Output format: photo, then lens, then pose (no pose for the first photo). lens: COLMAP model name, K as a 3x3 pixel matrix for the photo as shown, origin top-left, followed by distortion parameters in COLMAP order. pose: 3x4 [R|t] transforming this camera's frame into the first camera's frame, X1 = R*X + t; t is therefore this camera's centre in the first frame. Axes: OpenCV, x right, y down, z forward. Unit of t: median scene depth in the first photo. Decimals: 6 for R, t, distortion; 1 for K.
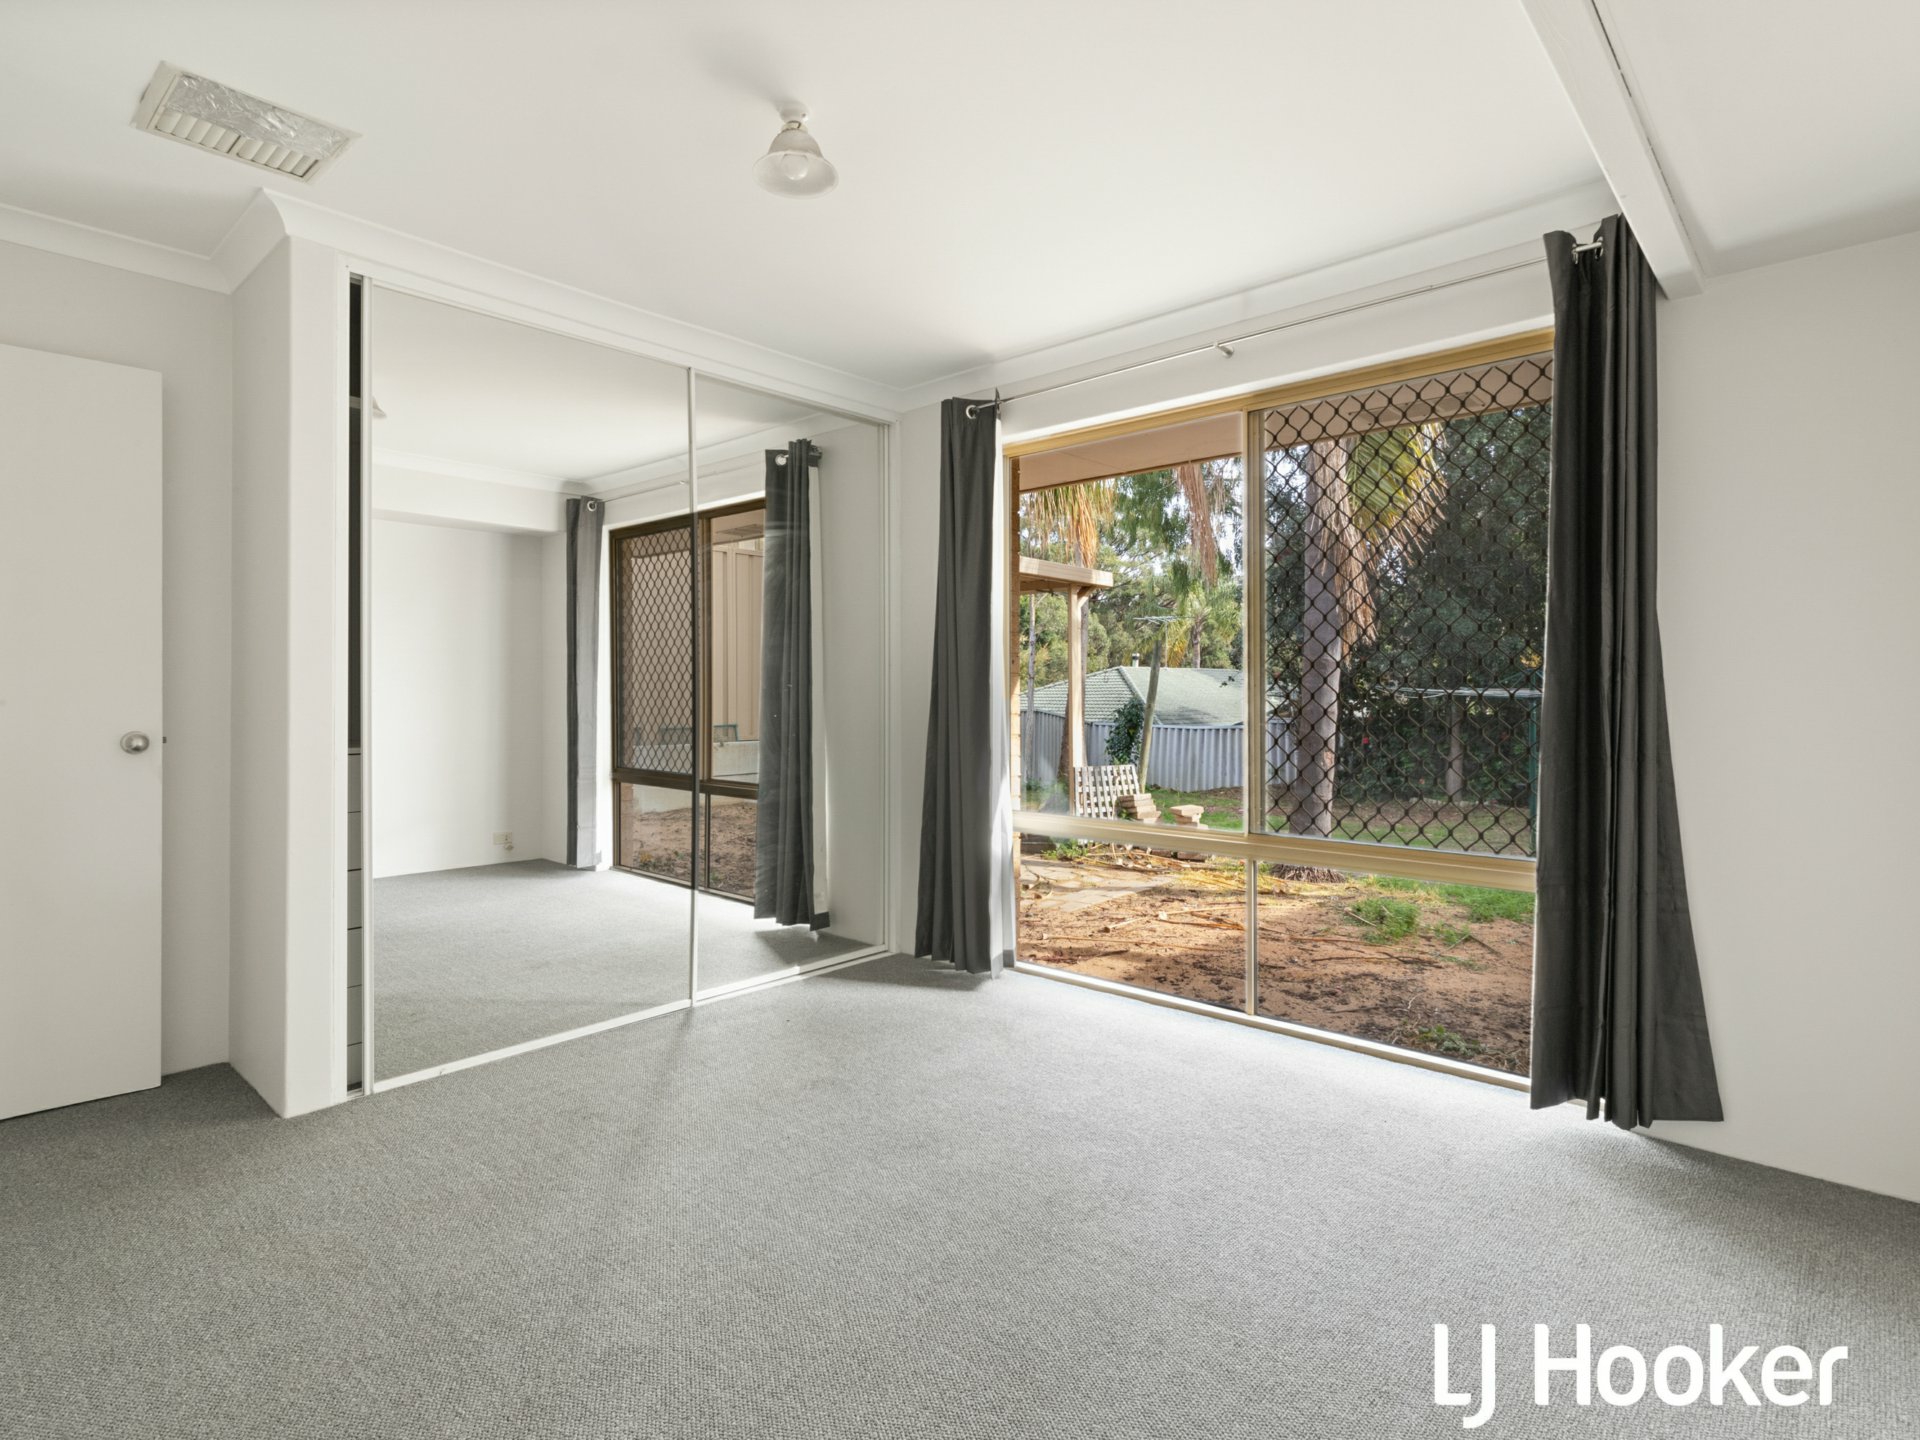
lens RADIAL K [[994.7, 0, 954.0], [0, 994.7, 704.3], [0, 0, 1]] dist [-0.001363, -0.000722]
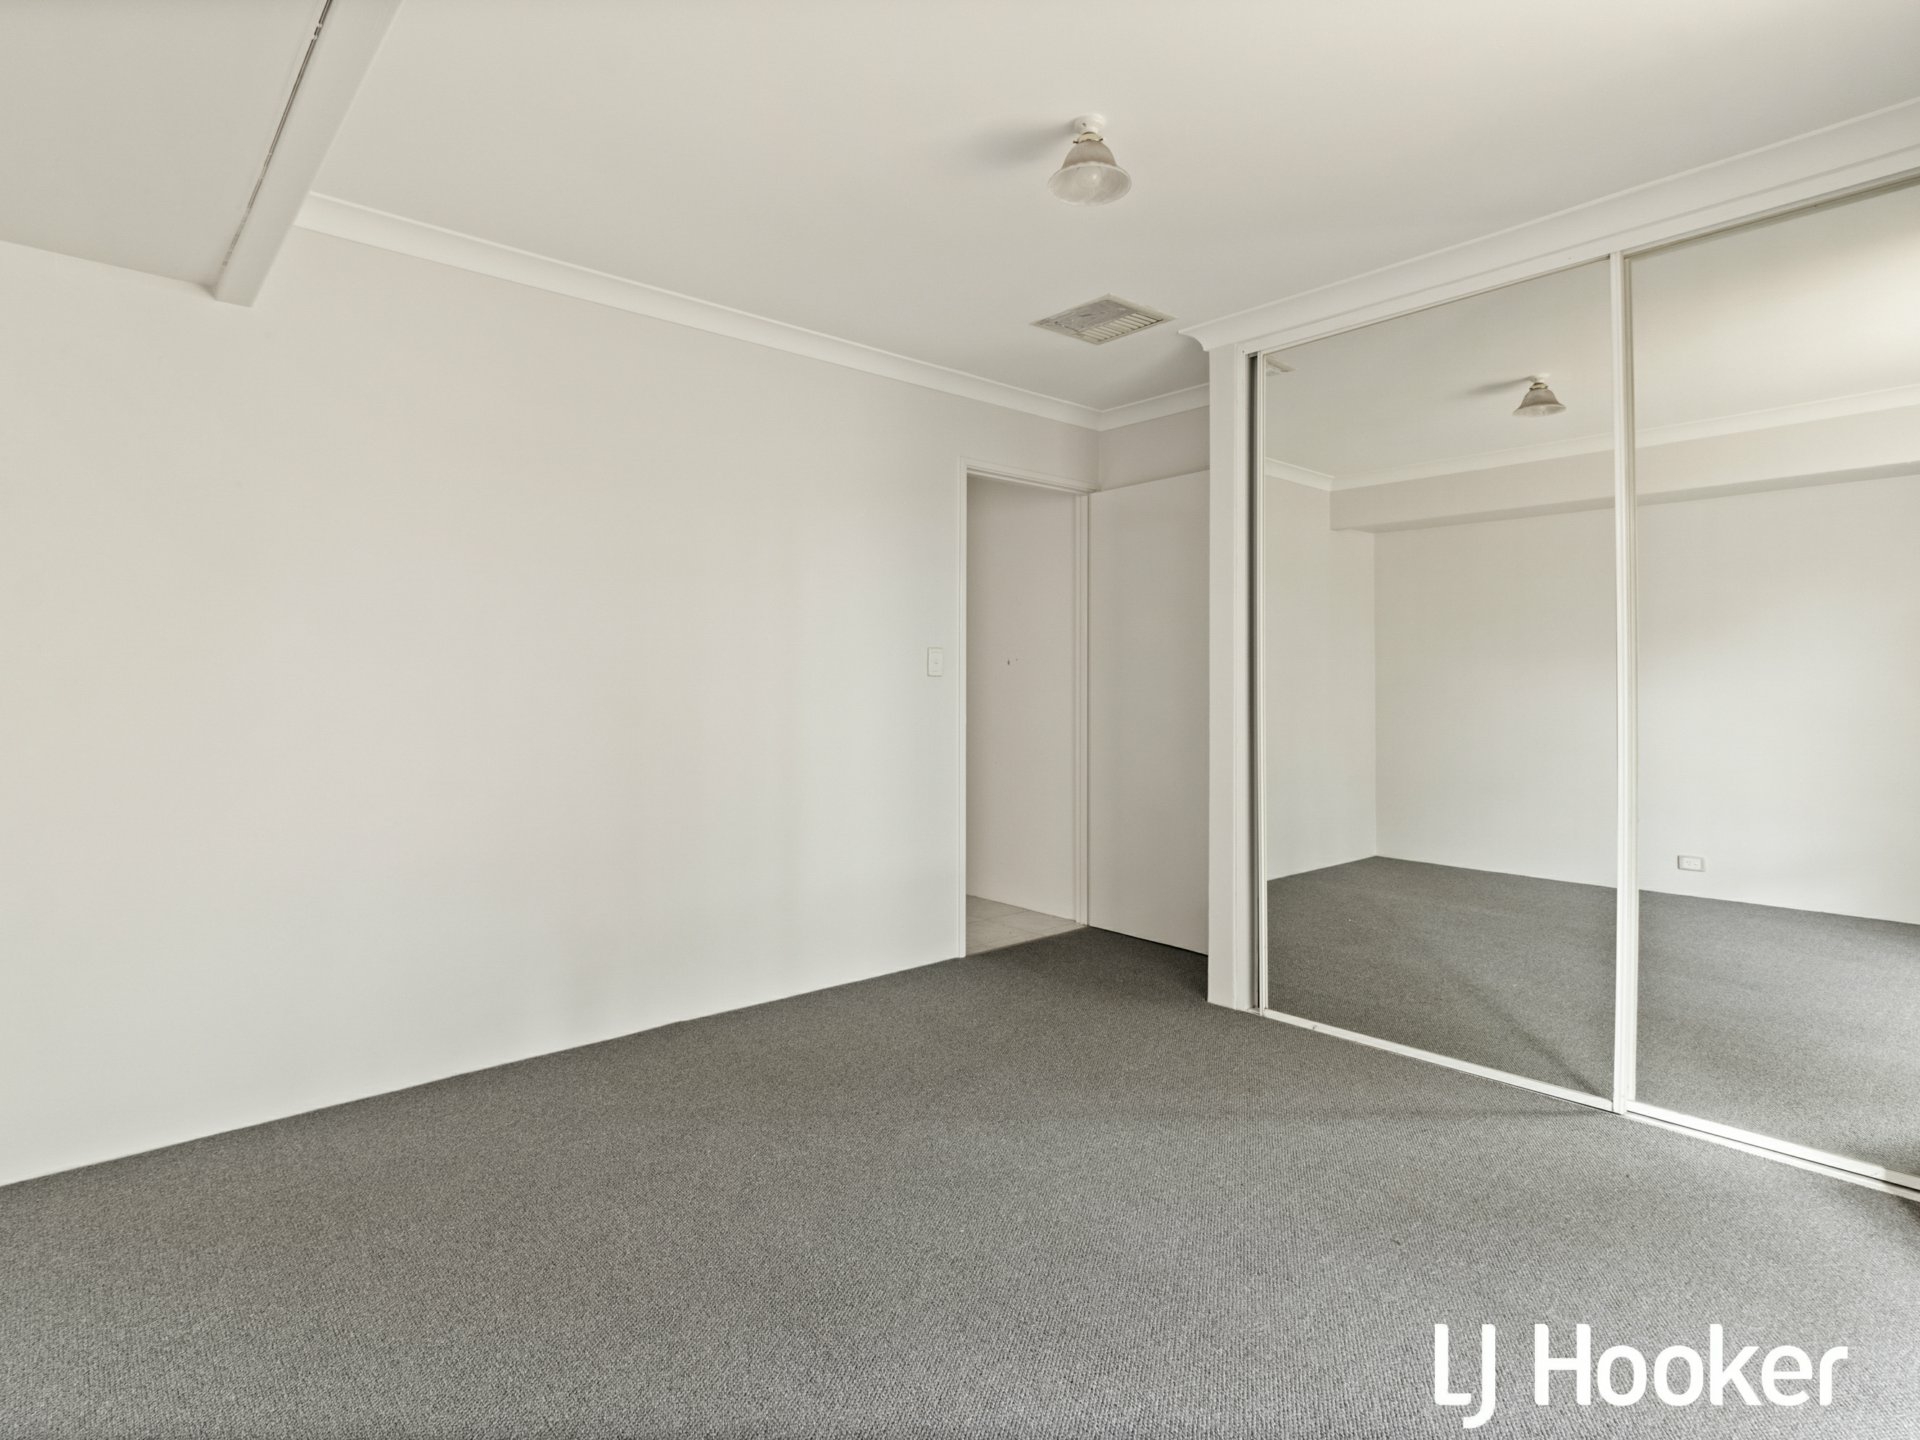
lens RADIAL K [[994.7, 0, 955.5], [0, 994.7, 711.4], [0, 0, 1]] dist [-0.001363, -0.000722]
pose [[-0.111600, 0.024149, -0.993460, 0.581996], [-0.015888, 0.999534, 0.026082, -0.008730], [0.993626, 0.018695, -0.111165, 0.654565]]
